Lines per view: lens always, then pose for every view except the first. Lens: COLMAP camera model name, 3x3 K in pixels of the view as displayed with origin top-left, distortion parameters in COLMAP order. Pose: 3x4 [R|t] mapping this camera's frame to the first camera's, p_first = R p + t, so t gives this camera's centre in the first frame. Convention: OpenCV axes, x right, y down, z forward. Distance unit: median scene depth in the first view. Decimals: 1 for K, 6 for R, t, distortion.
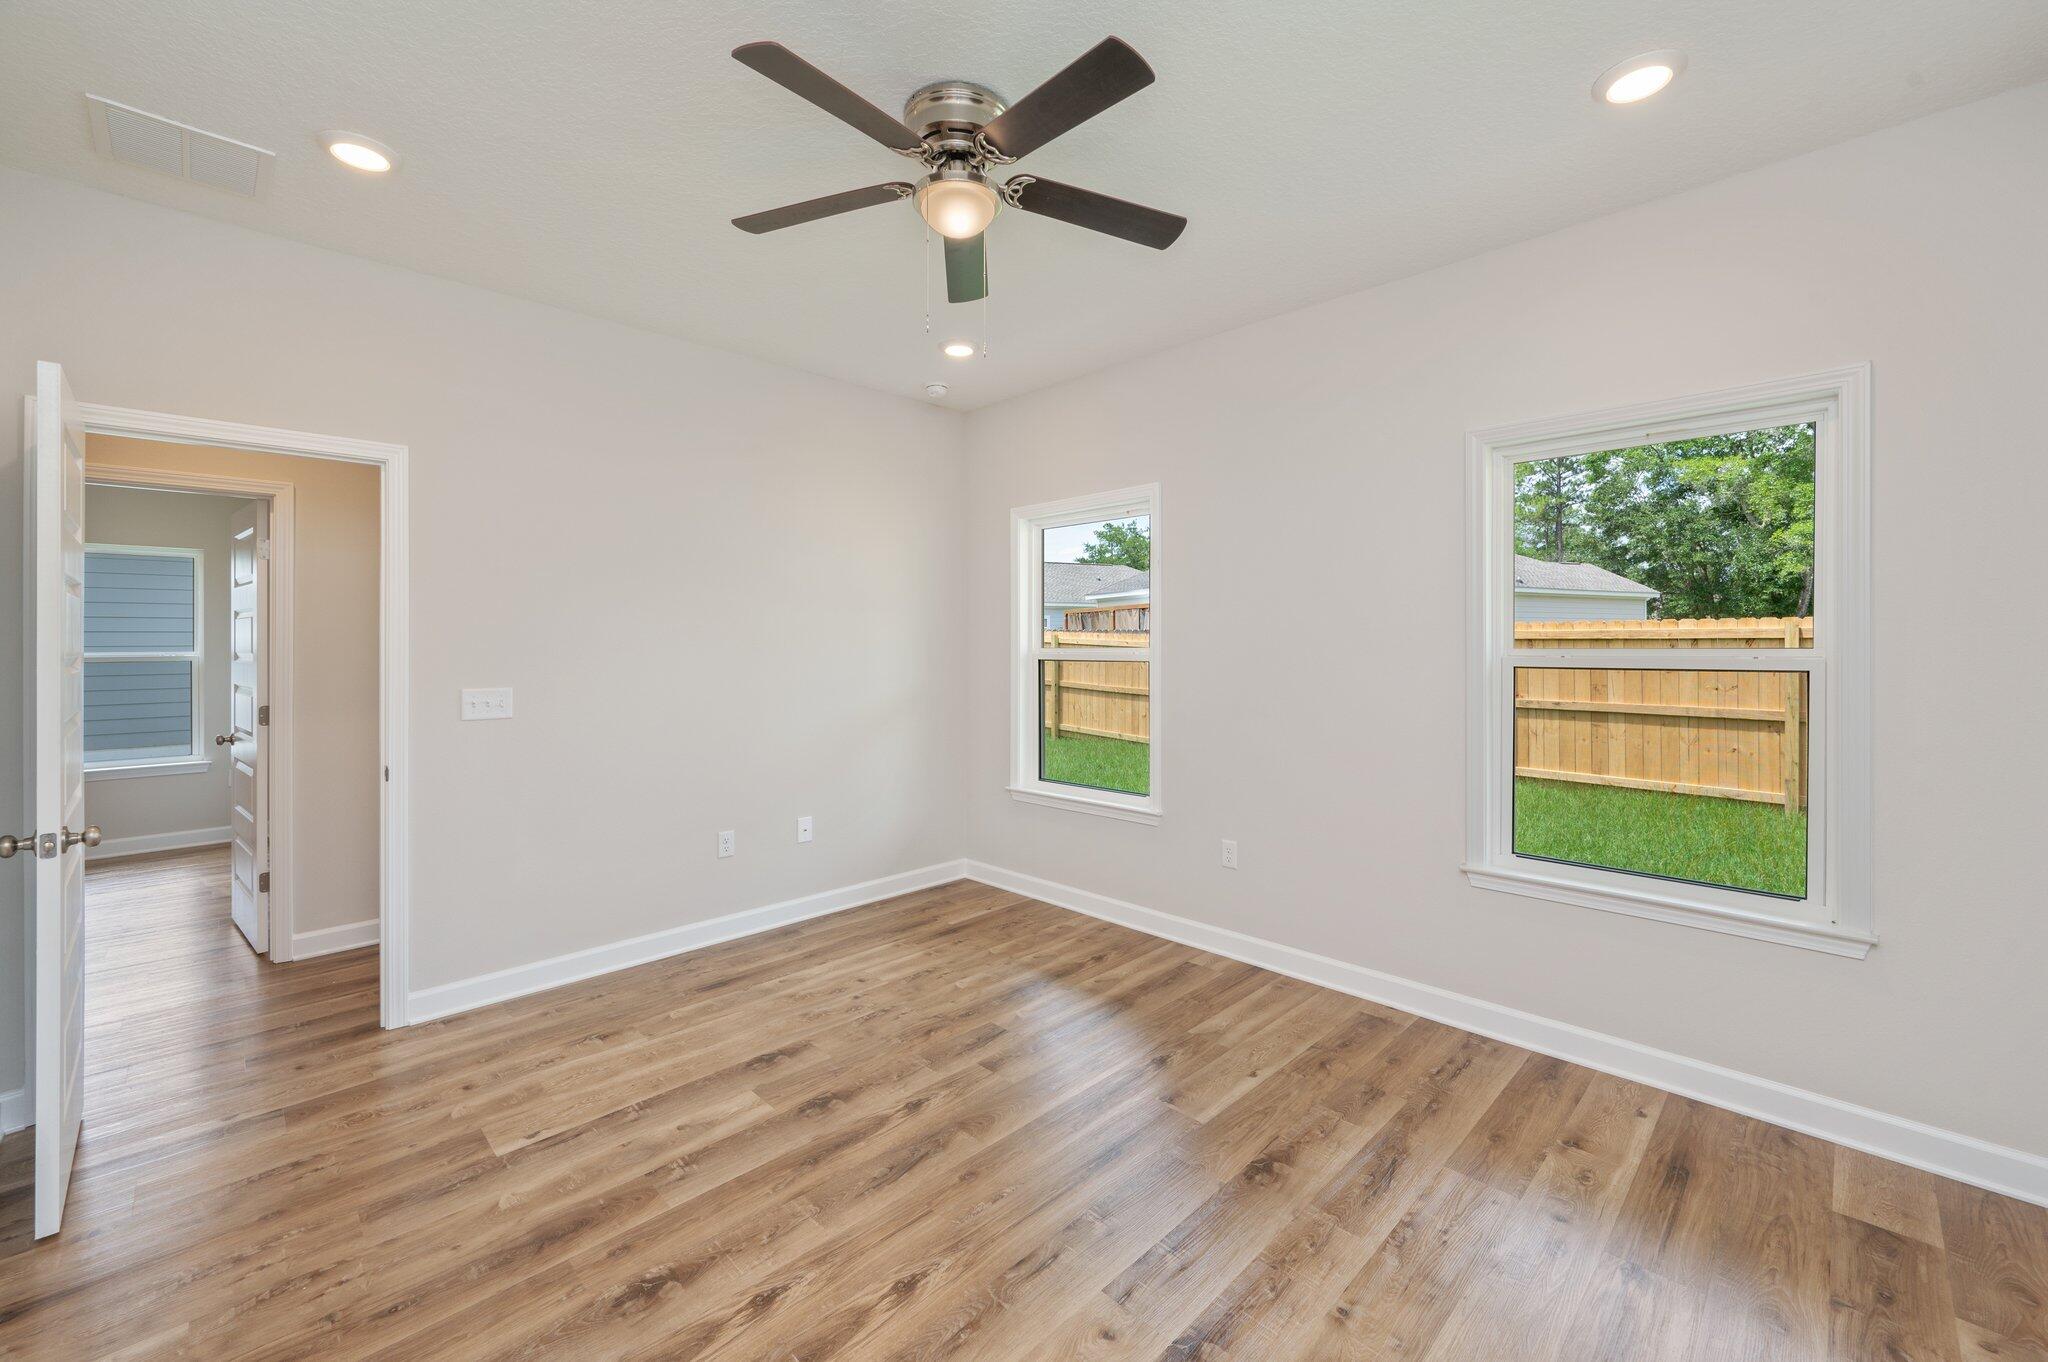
lens RADIAL K [[817.0, 0, 1036.2], [0, 817.0, 649.7], [0, 0, 1]] dist [0.000291, -0.000310]
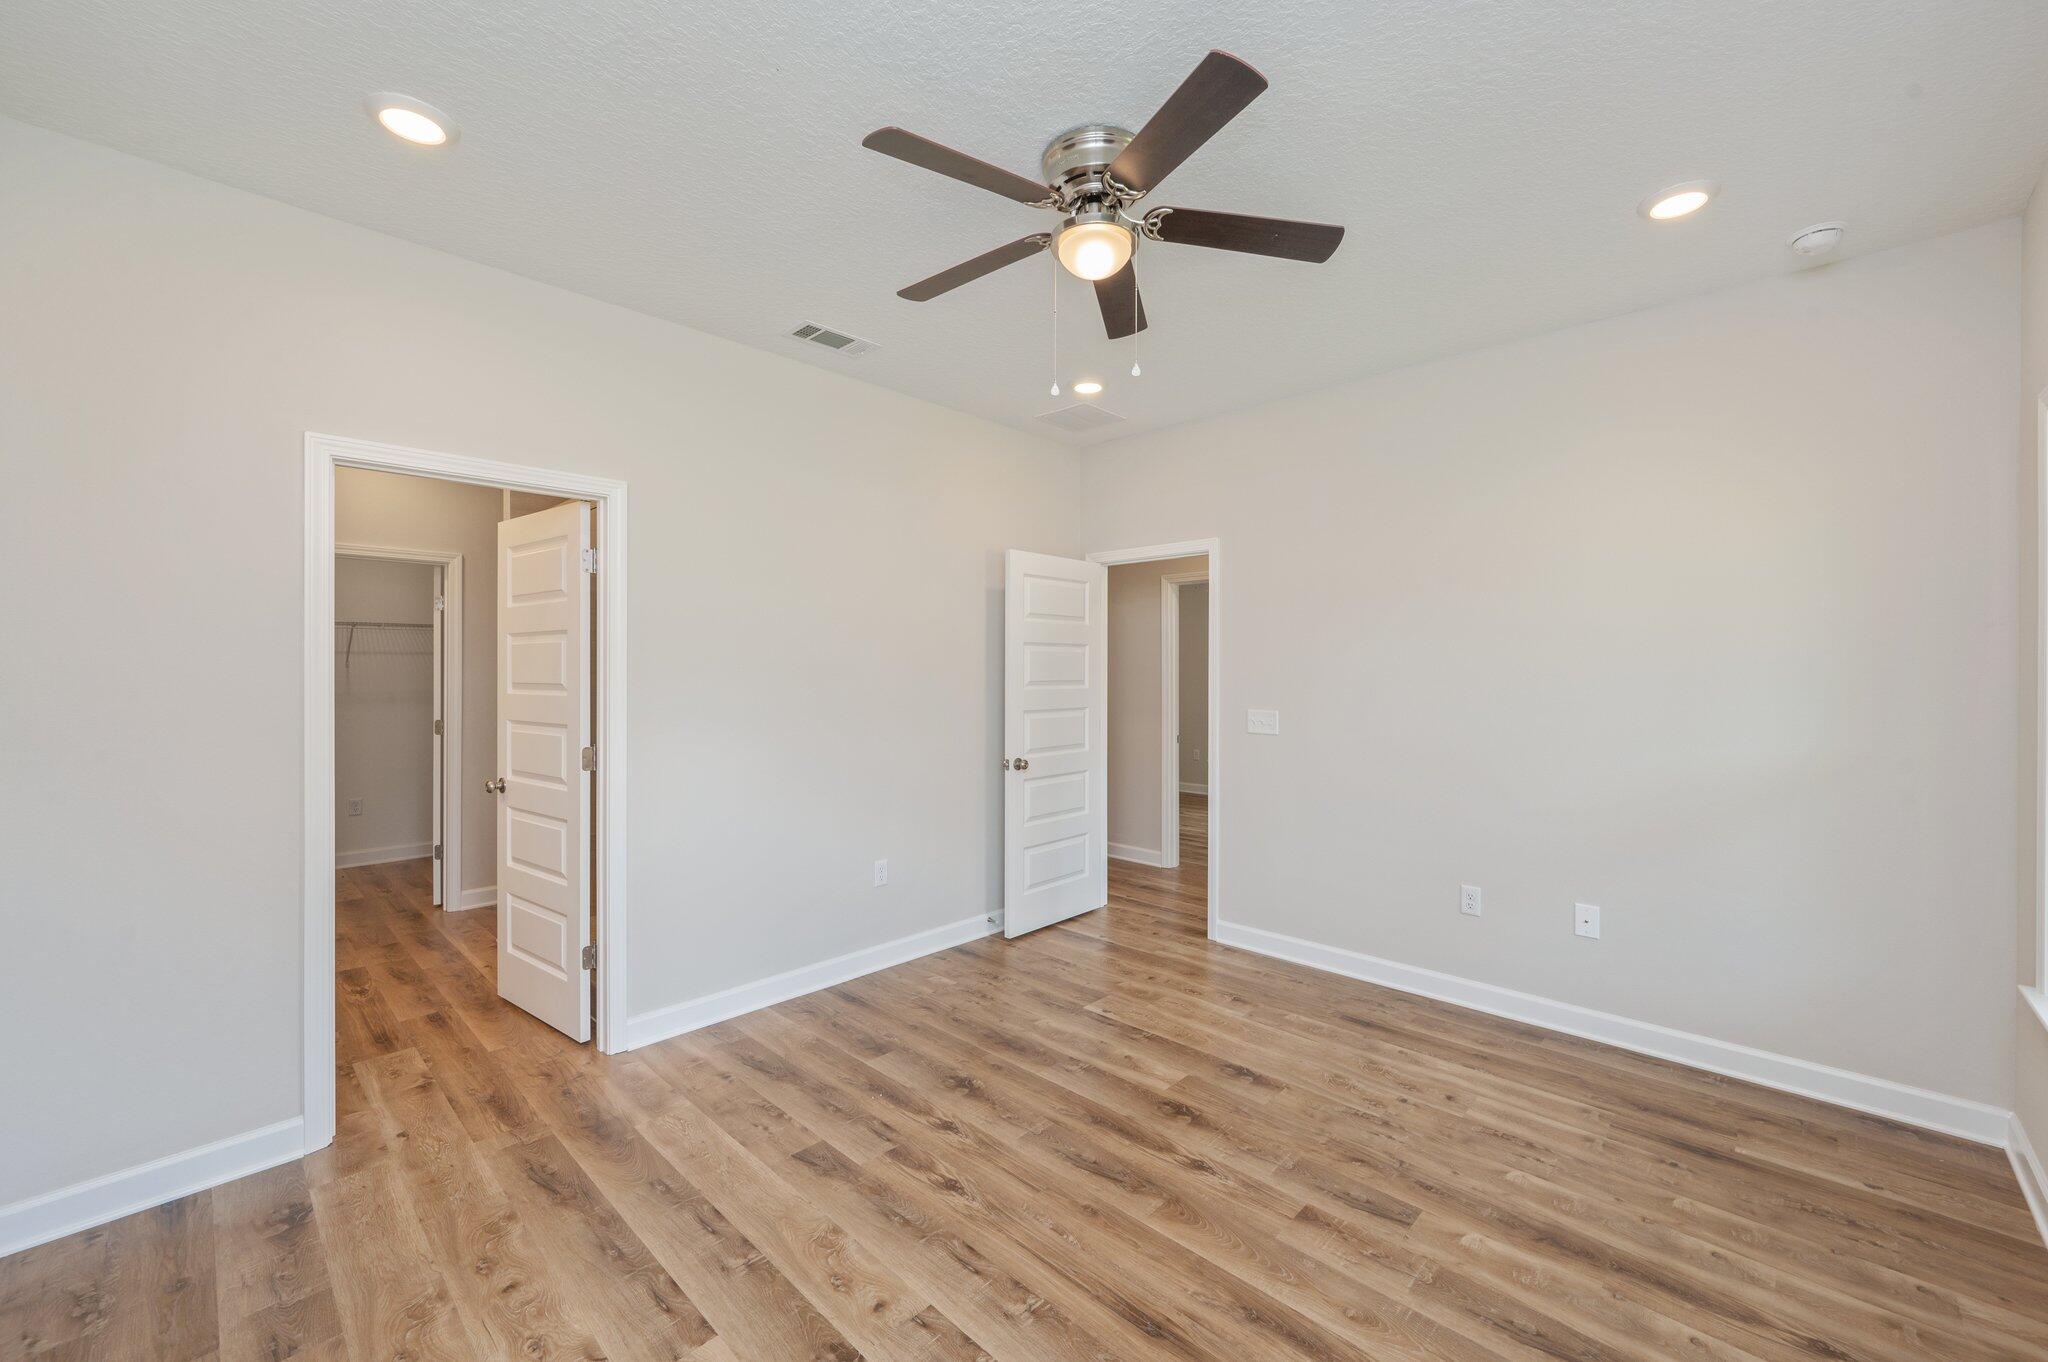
lens RADIAL K [[817.0, 0, 1032.3], [0, 817.0, 675.9], [0, 0, 1]] dist [0.000291, -0.000310]
pose [[0.021541, 0.009310, -0.999725, 0.658258], [-0.009704, 0.999911, 0.009103, -0.014987], [0.999721, 0.009505, 0.021630, 0.649682]]
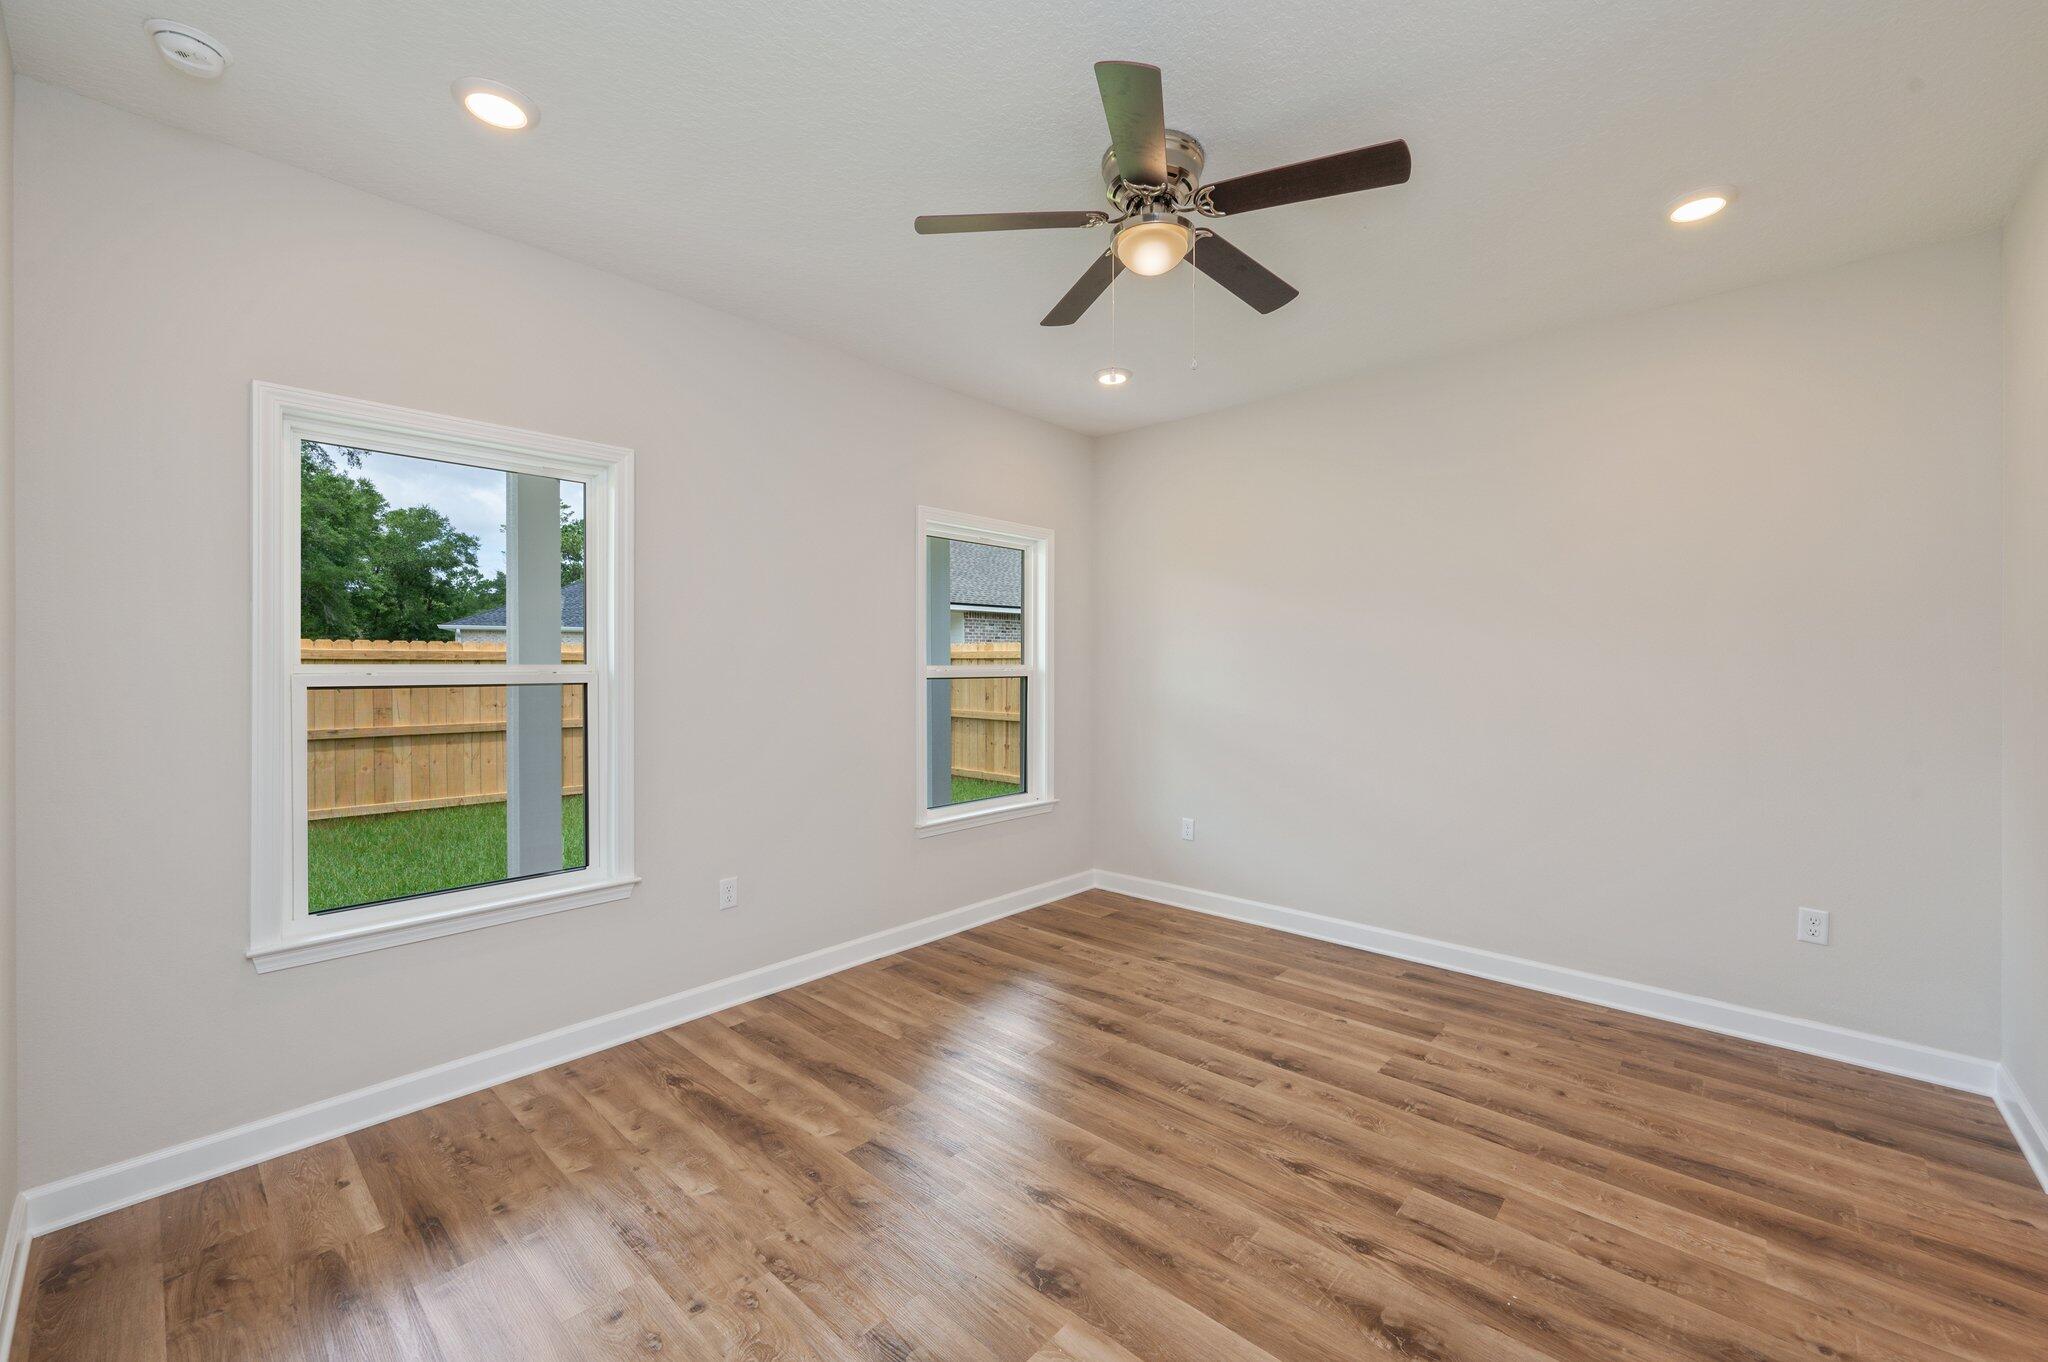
lens RADIAL K [[817.0, 0, 1016.6], [0, 817.0, 661.9], [0, 0, 1]] dist [0.000291, -0.000310]
pose [[-0.030423, 0.005959, 0.999519, -0.836831], [0.008081, 0.999951, -0.005715, 0.003374], [-0.999504, 0.007903, -0.030469, 0.872848]]
